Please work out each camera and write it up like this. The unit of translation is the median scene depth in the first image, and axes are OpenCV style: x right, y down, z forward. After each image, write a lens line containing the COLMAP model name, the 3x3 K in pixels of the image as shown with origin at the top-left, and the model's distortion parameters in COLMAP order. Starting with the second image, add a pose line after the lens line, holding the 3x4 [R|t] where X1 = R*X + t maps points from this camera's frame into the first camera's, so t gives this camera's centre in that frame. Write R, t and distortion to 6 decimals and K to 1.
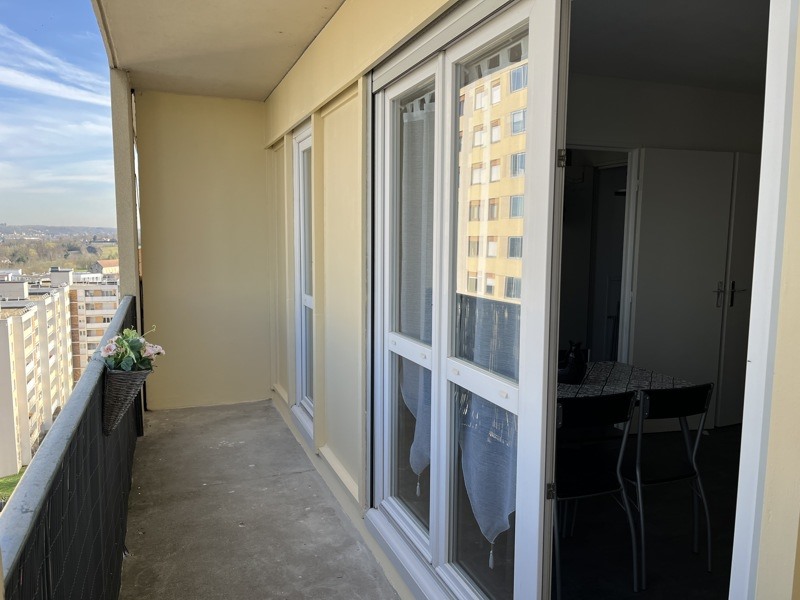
lens RADIAL K [[615.4, 0, 399.9], [0, 615.4, 302.0], [0, 0, 1]] dist [0.043090, -0.080096]
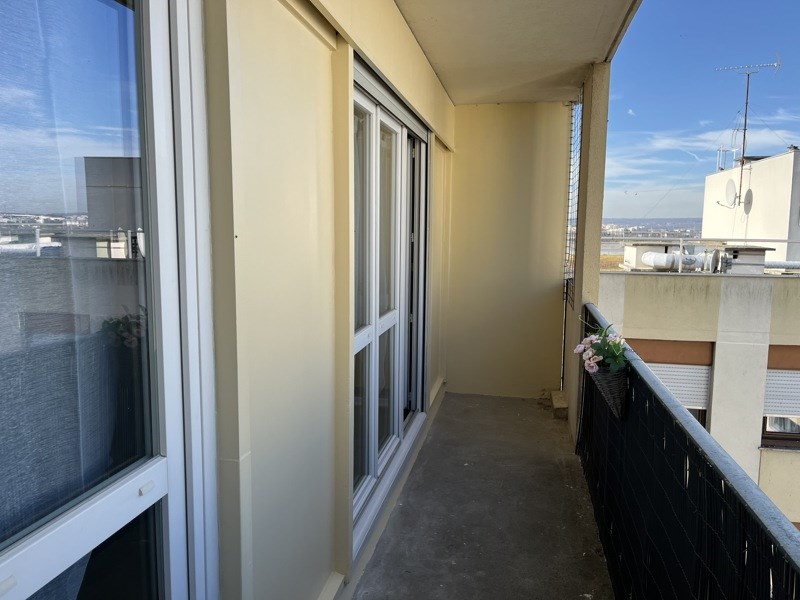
lens RADIAL K [[615.4, 0, 400.7], [0, 615.4, 299.5], [0, 0, 1]] dist [0.043090, -0.080096]
pose [[-0.850643, -0.077871, 0.519944, -0.602019], [0.037291, 0.977542, 0.207414, -0.219483], [-0.524419, 0.195825, -0.828636, 1.813823]]
